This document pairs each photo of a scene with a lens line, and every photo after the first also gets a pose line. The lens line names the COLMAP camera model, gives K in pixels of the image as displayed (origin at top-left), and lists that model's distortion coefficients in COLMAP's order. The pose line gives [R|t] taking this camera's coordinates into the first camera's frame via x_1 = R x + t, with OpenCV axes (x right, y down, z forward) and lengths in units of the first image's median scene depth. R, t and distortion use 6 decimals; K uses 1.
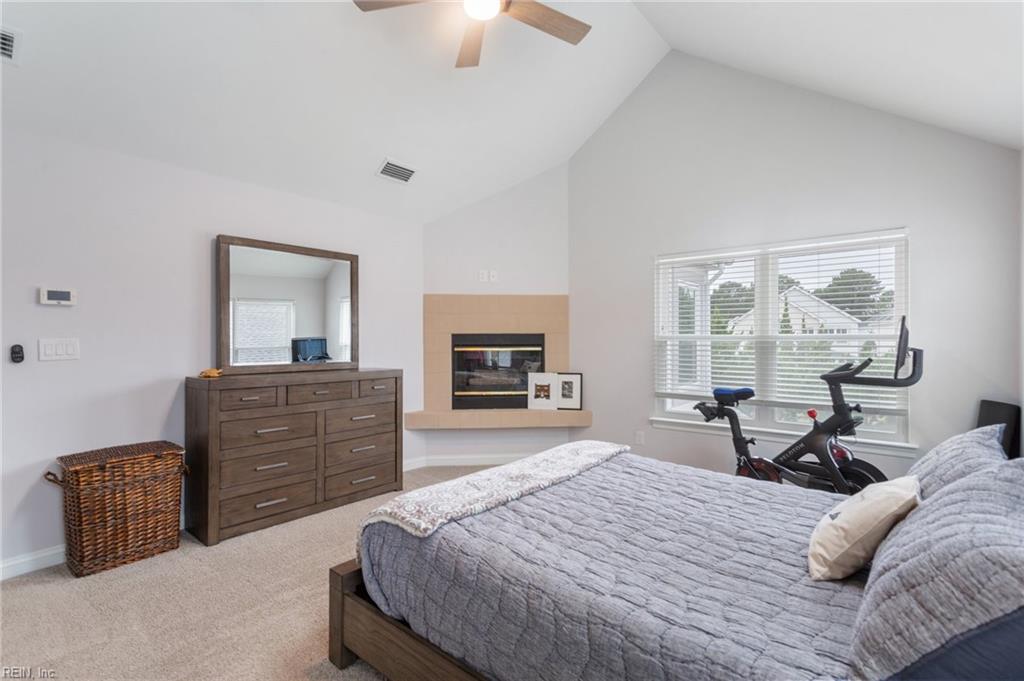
lens RADIAL K [[487.9, 0, 513.4], [0, 487.9, 342.1], [0, 0, 1]] dist [-0.000474, 0.000783]
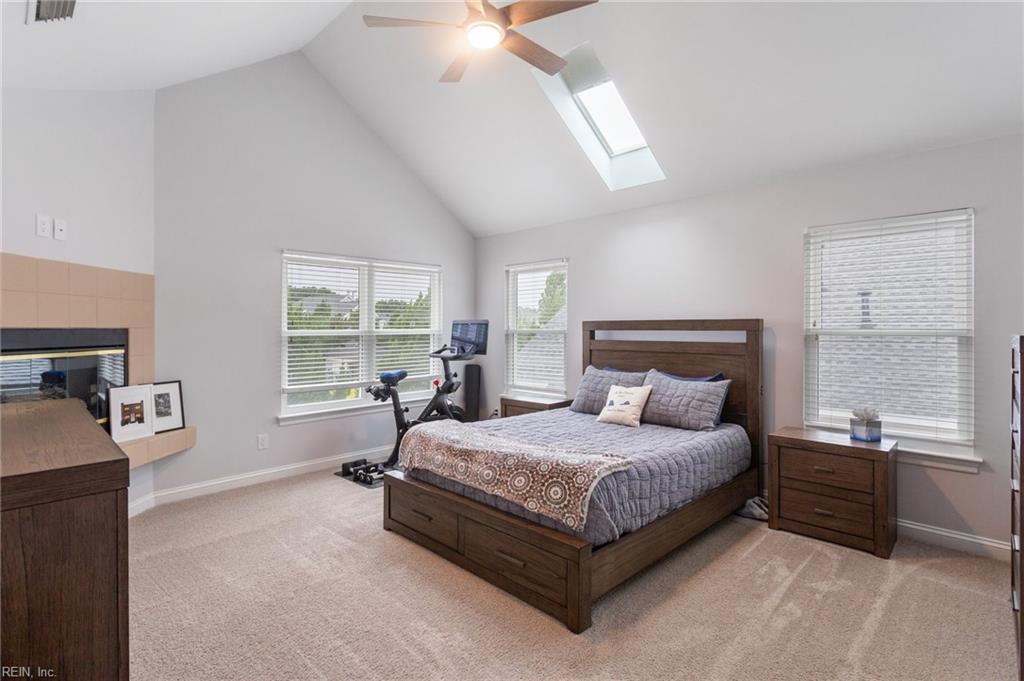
lens RADIAL K [[487.9, 0, 513.4], [0, 487.9, 342.1], [0, 0, 1]] dist [-0.000474, 0.000783]
pose [[0.097435, -0.025290, 0.994921, -0.571426], [0.014446, 0.999608, 0.023995, -0.007217], [-0.995137, 0.012035, 0.097762, 0.406873]]
